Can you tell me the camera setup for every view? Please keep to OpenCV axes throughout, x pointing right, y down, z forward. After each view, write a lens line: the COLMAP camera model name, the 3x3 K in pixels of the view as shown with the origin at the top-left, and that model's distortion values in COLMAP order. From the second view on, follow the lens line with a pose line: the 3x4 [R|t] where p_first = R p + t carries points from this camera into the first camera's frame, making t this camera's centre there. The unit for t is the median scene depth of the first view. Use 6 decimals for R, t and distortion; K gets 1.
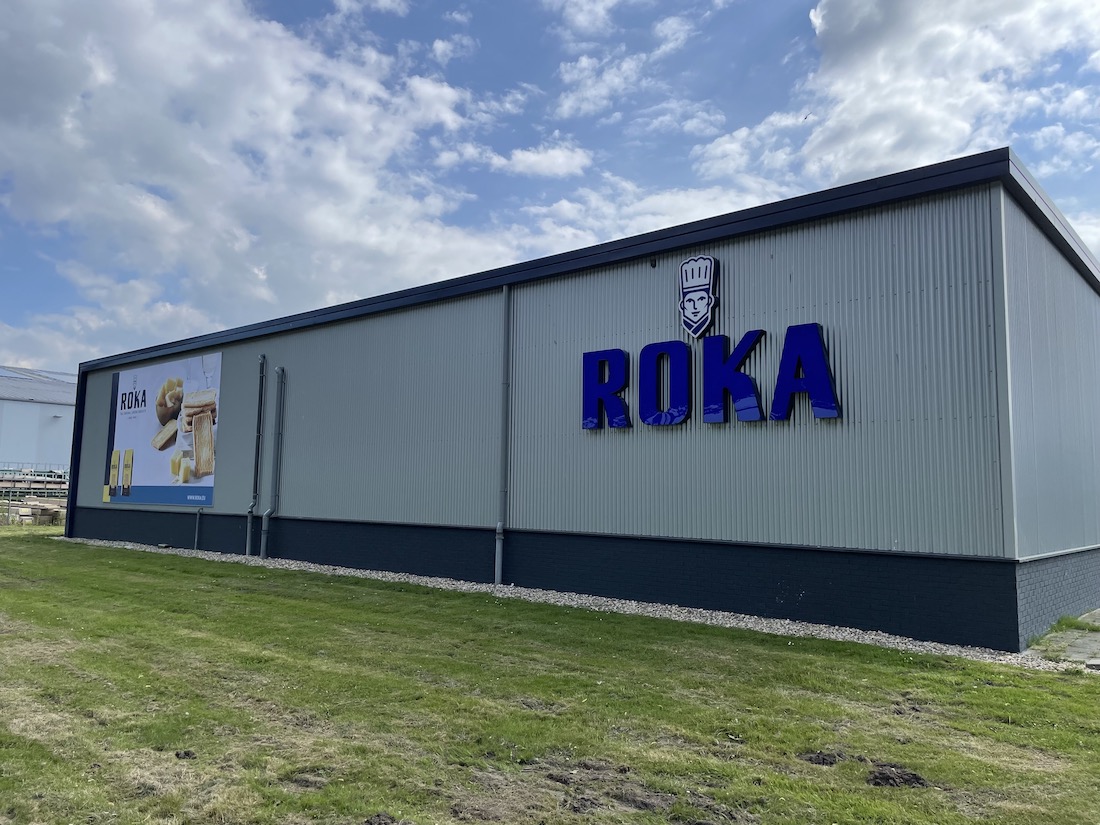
lens RADIAL K [[815.7, 0, 552.3], [0, 815.7, 407.3], [0, 0, 1]] dist [0.107141, -0.141780]
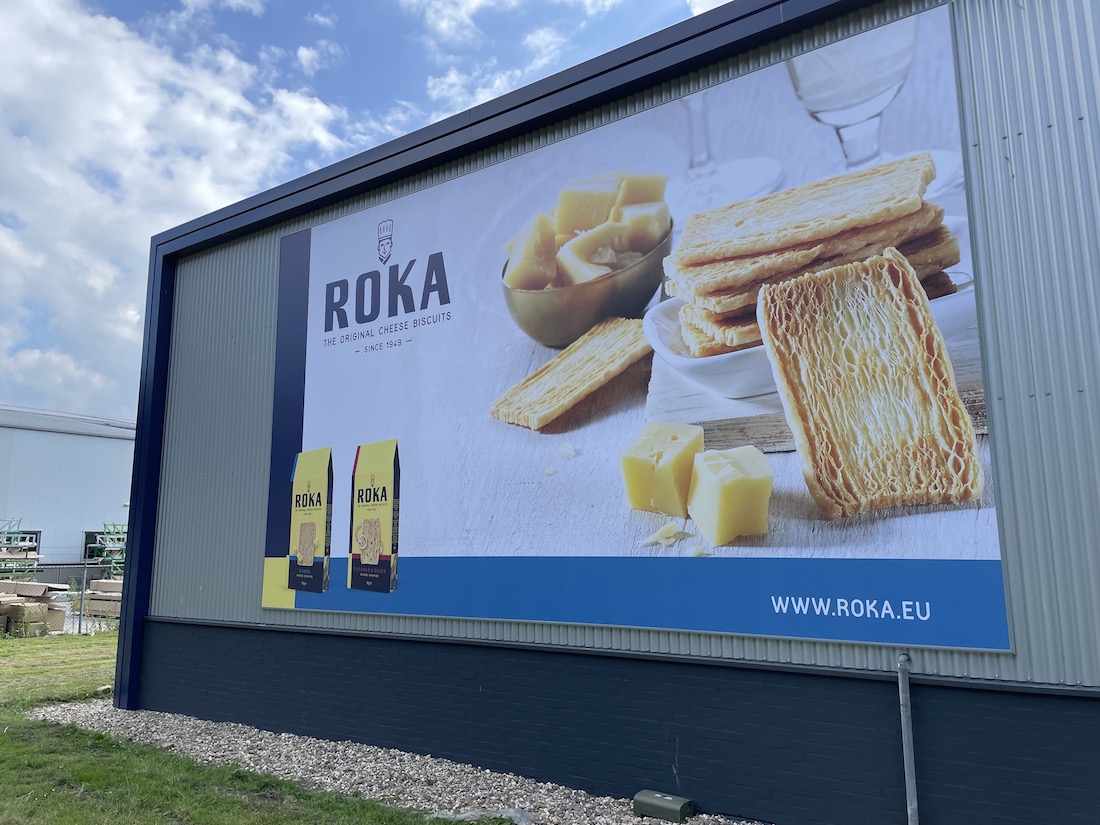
lens RADIAL K [[815.7, 0, 552.3], [0, 815.7, 407.3], [0, 0, 1]] dist [0.107141, -0.141780]
pose [[0.995229, -0.008888, 0.097162, -0.512810], [0.014757, 0.998098, -0.059852, 0.061787], [-0.096446, 0.061000, 0.993467, 0.734601]]
